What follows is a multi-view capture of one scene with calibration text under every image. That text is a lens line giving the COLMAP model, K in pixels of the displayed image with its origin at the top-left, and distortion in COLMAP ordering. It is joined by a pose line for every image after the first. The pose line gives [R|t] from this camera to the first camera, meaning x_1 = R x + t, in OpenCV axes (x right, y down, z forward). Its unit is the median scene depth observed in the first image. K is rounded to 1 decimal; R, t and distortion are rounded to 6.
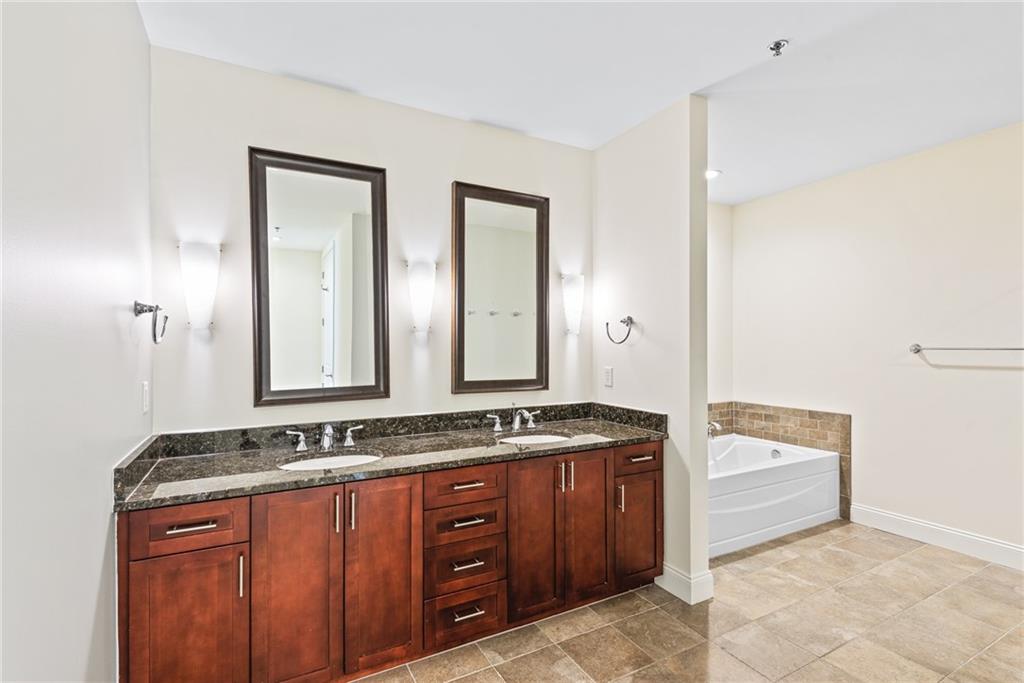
lens RADIAL K [[474.2, 0, 518.7], [0, 474.2, 346.2], [0, 0, 1]] dist [0.001812, -0.000789]
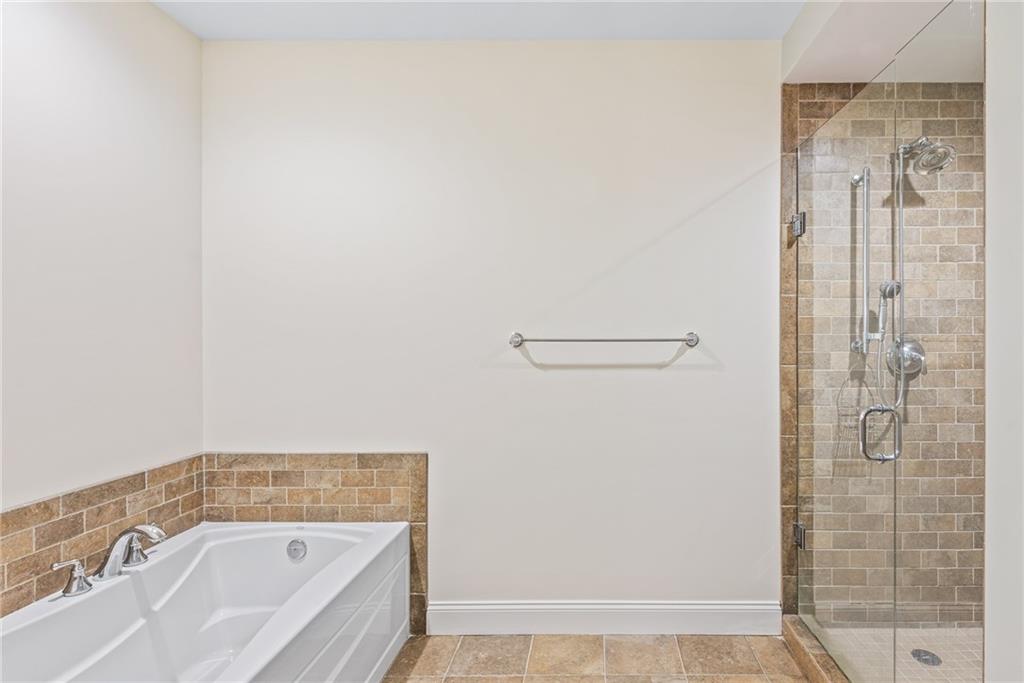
lens RADIAL K [[504.1, 0, 579.8], [0, 504.1, 340.7], [0, 0, 1]] dist [0.000662, -0.000398]
pose [[0.500151, 0.001599, 0.865937, 0.232352], [0.000285, 0.999998, -0.002011, 0.006241], [-0.865938, 0.001253, 0.500149, 0.480493]]
